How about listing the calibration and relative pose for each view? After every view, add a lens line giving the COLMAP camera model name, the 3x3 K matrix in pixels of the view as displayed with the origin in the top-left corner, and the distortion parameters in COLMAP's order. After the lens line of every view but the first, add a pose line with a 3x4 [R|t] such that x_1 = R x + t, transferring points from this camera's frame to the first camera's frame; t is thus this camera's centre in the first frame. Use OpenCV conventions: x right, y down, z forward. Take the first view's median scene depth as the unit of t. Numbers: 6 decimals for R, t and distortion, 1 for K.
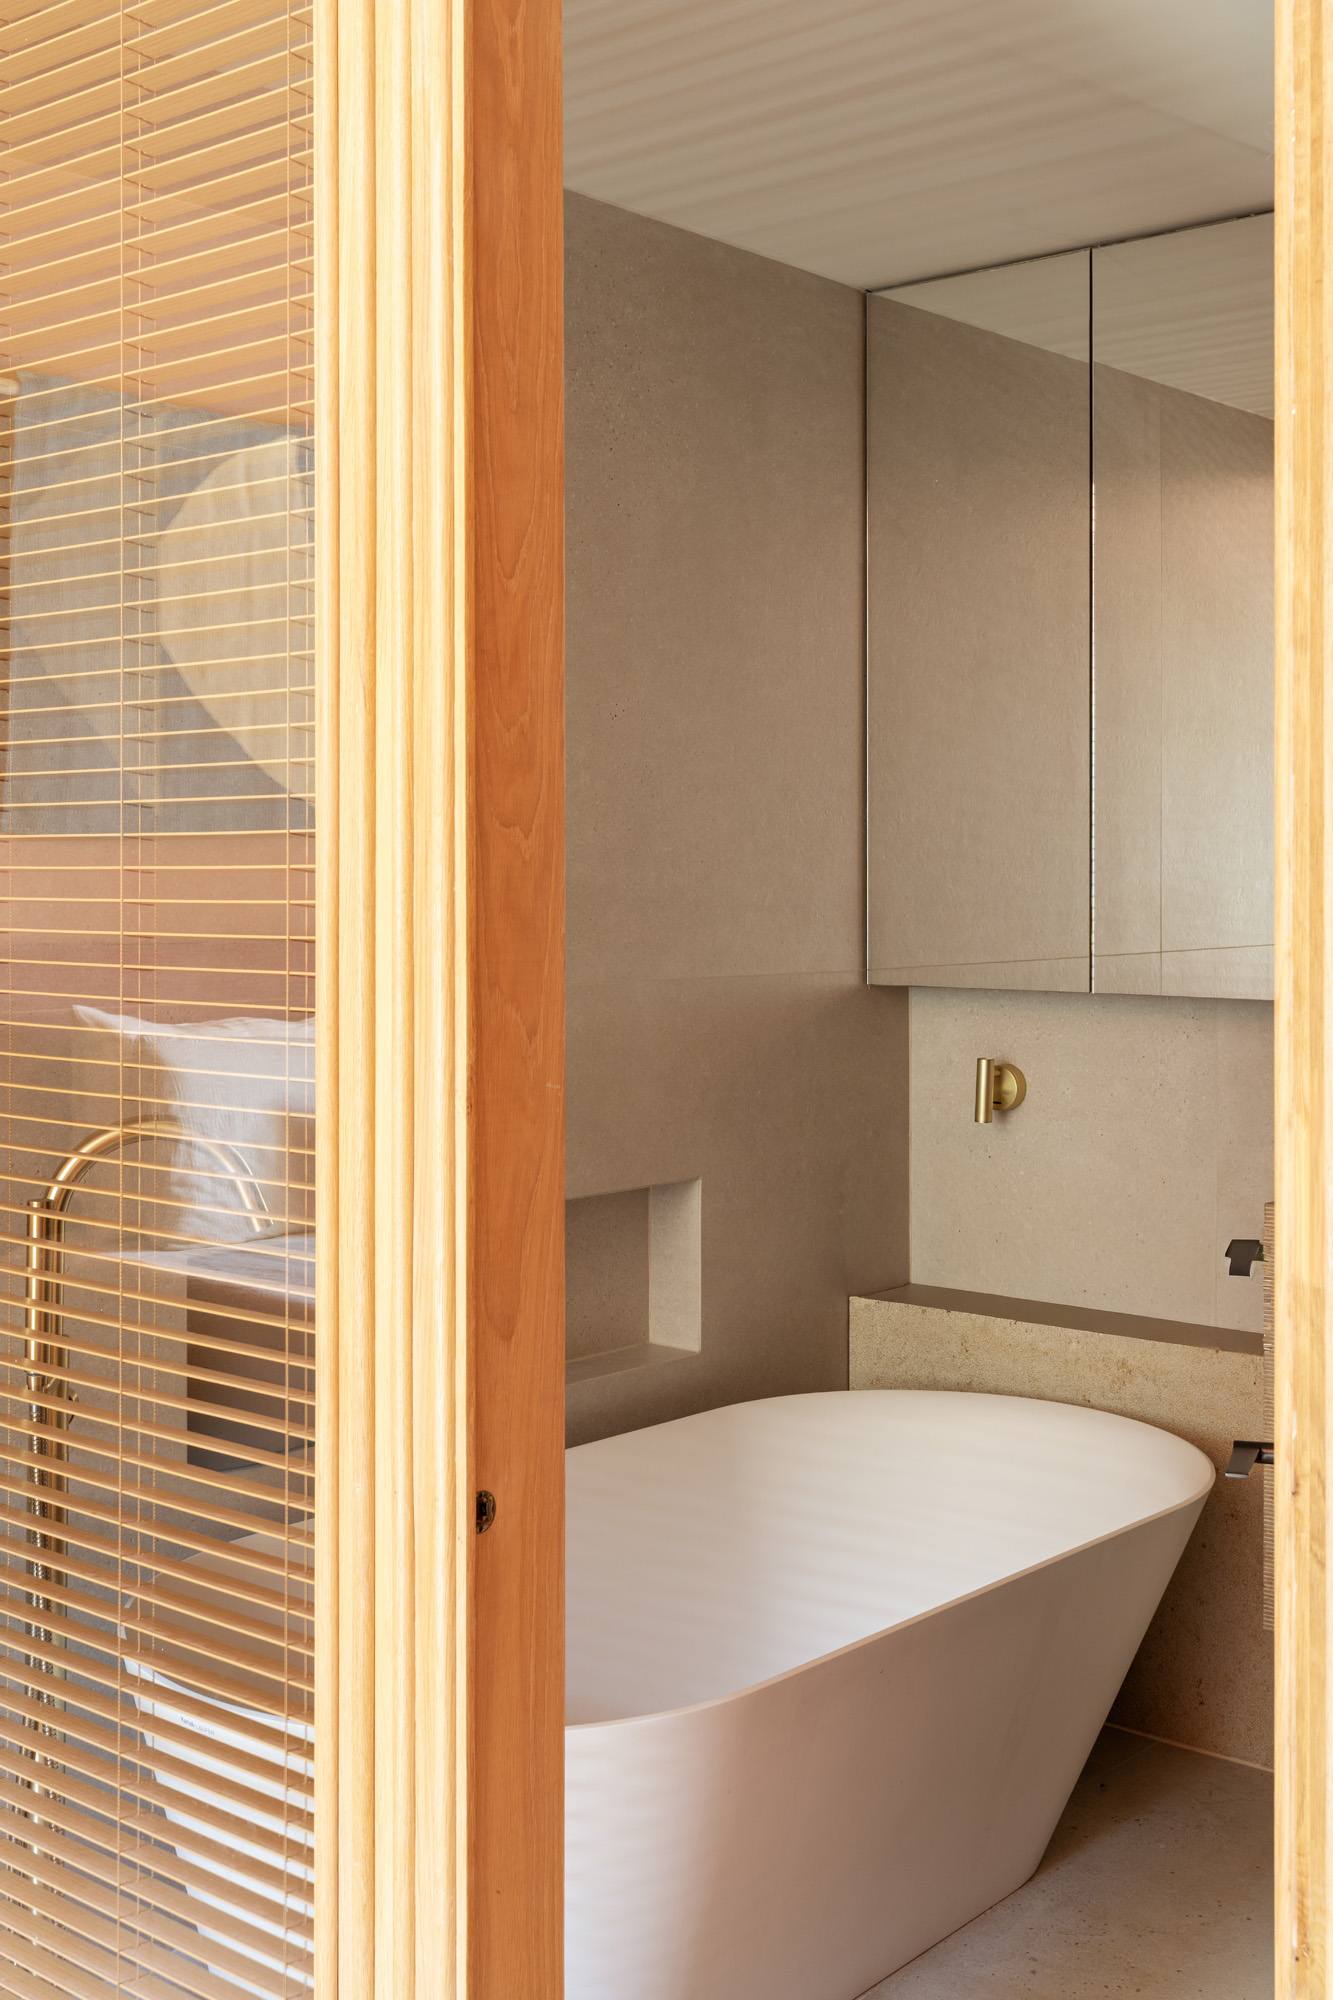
lens RADIAL K [[2246.0, 0, 665.9], [0, 2246.0, 998.0], [0, 0, 1]] dist [0.005636, 0.000000]
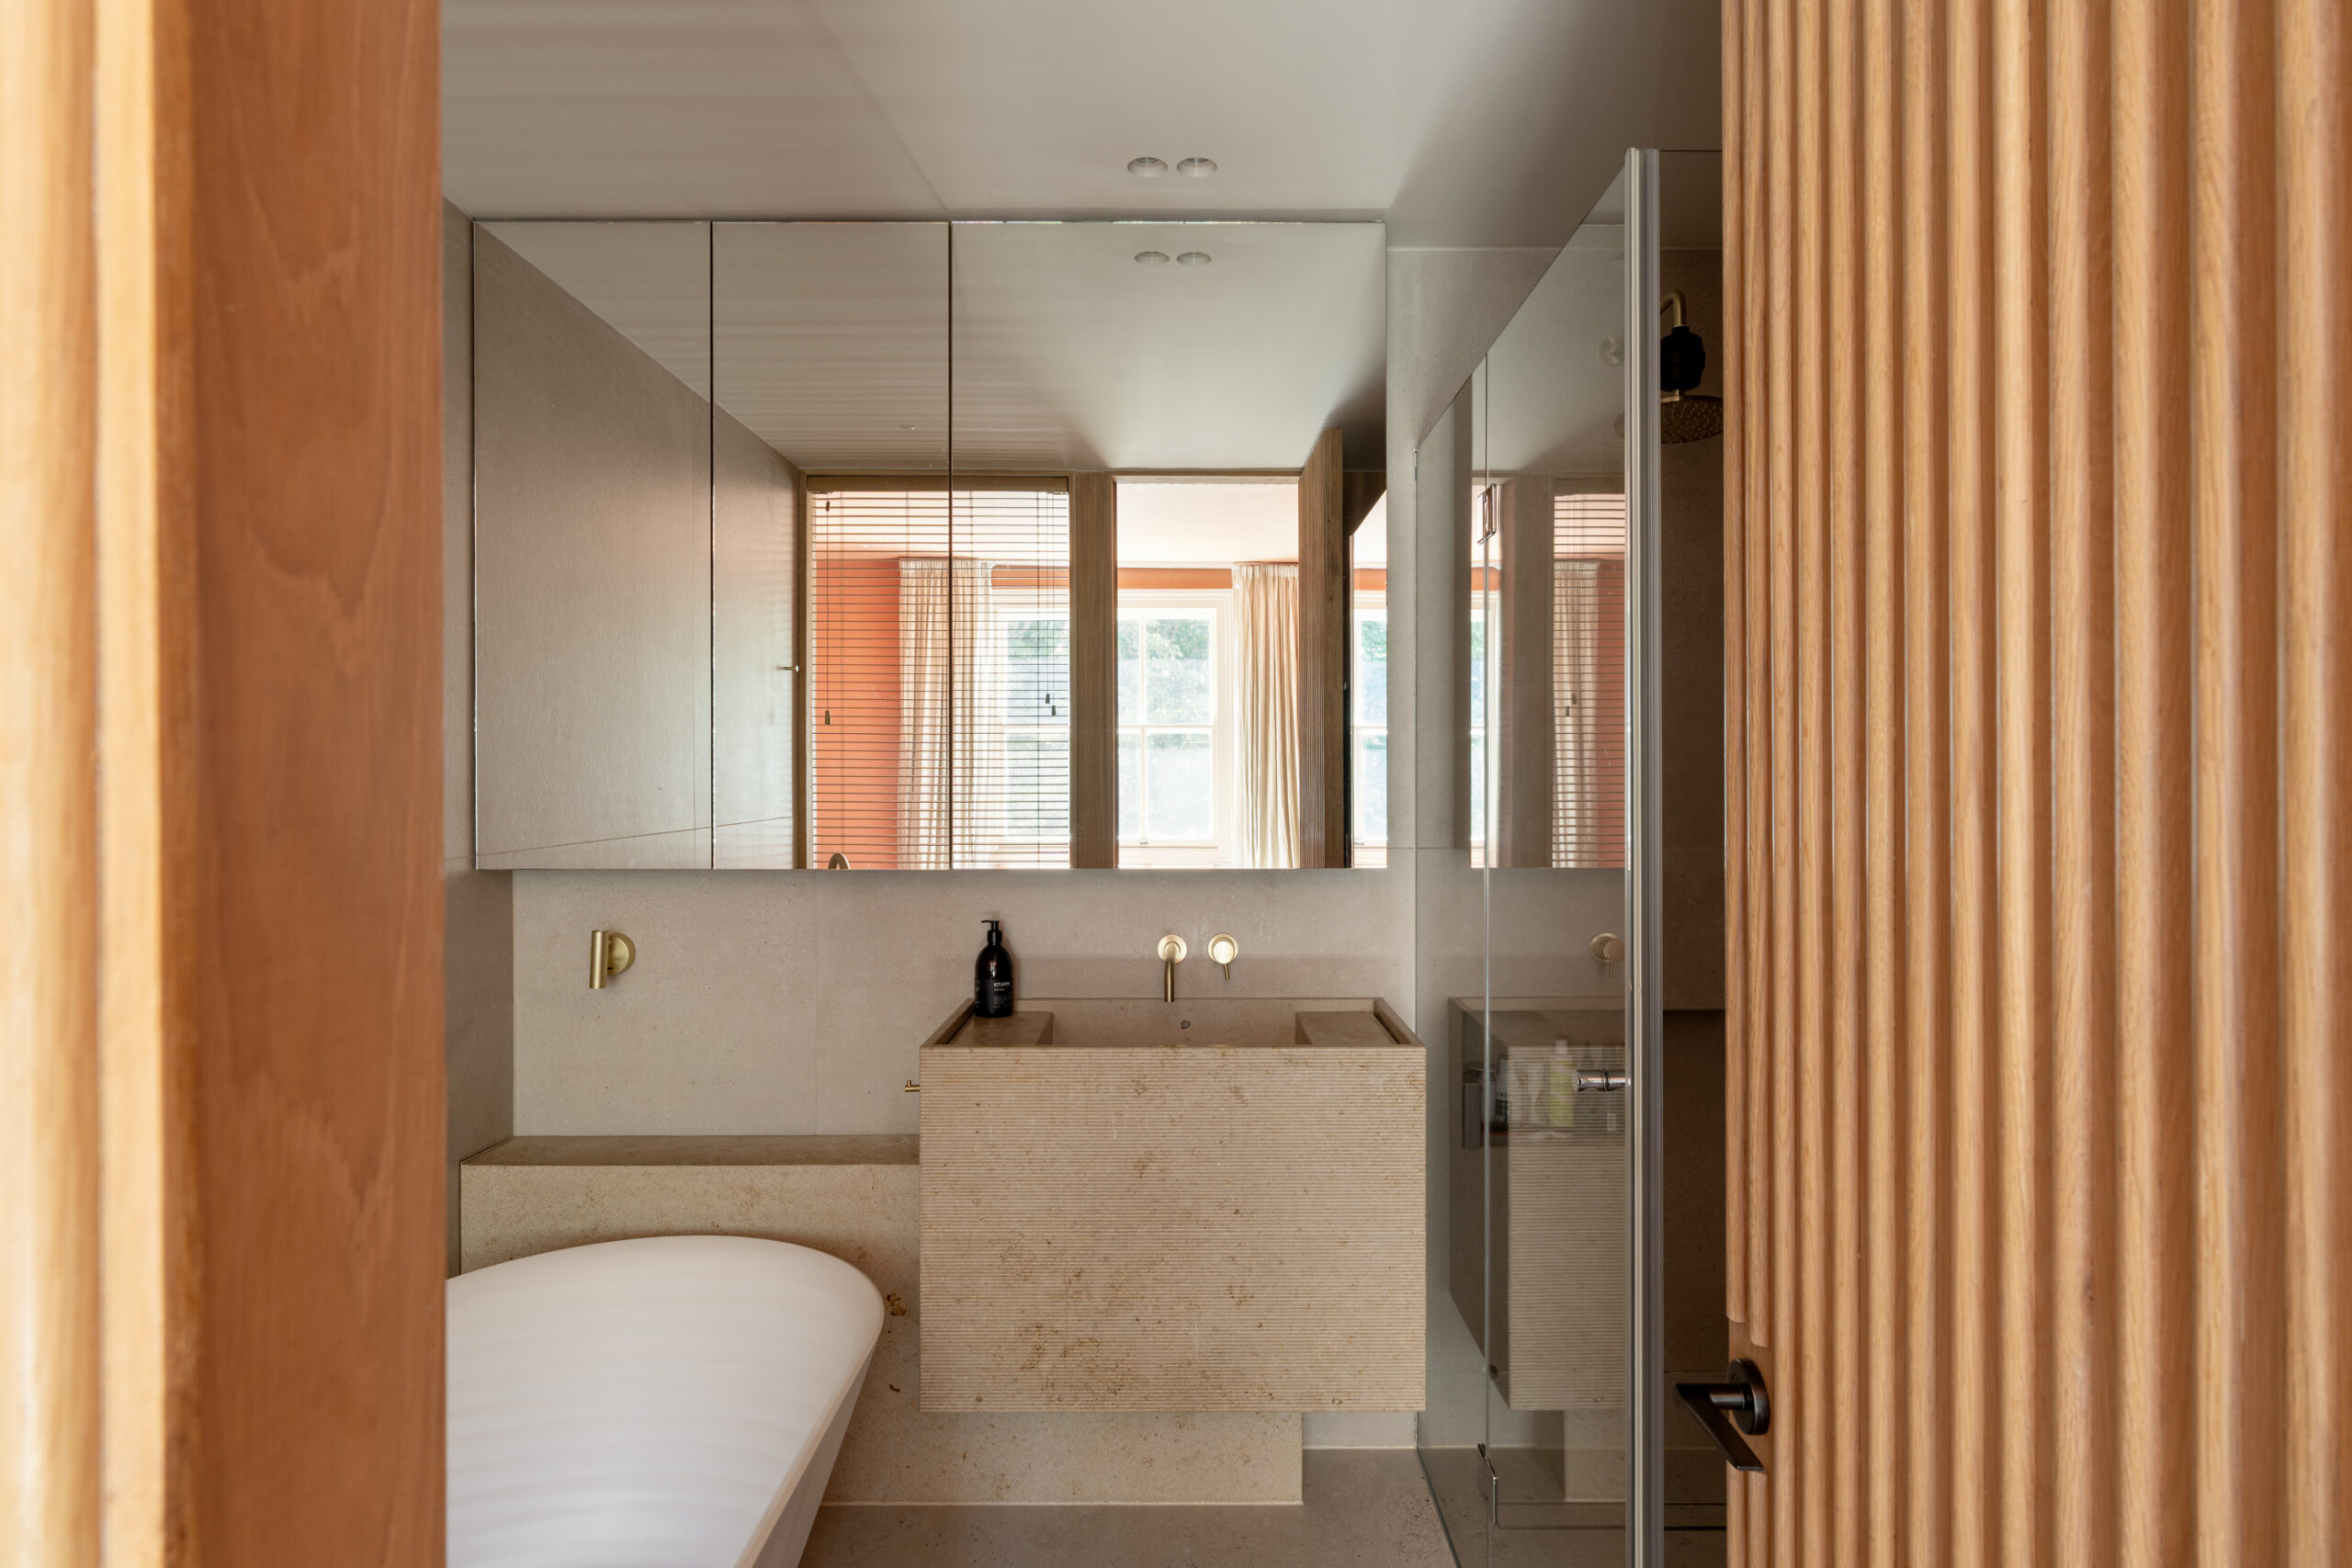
lens RADIAL K [[1257.2, 0, 1179.6], [0, 1257.2, 784.4], [0, 0, 1]] dist [-0.002018, 0.000889]
pose [[0.766506, -0.009542, 0.642166, -0.040119], [0.039094, 0.998729, -0.031824, -0.015517], [-0.641046, 0.049498, 0.765905, 0.350680]]
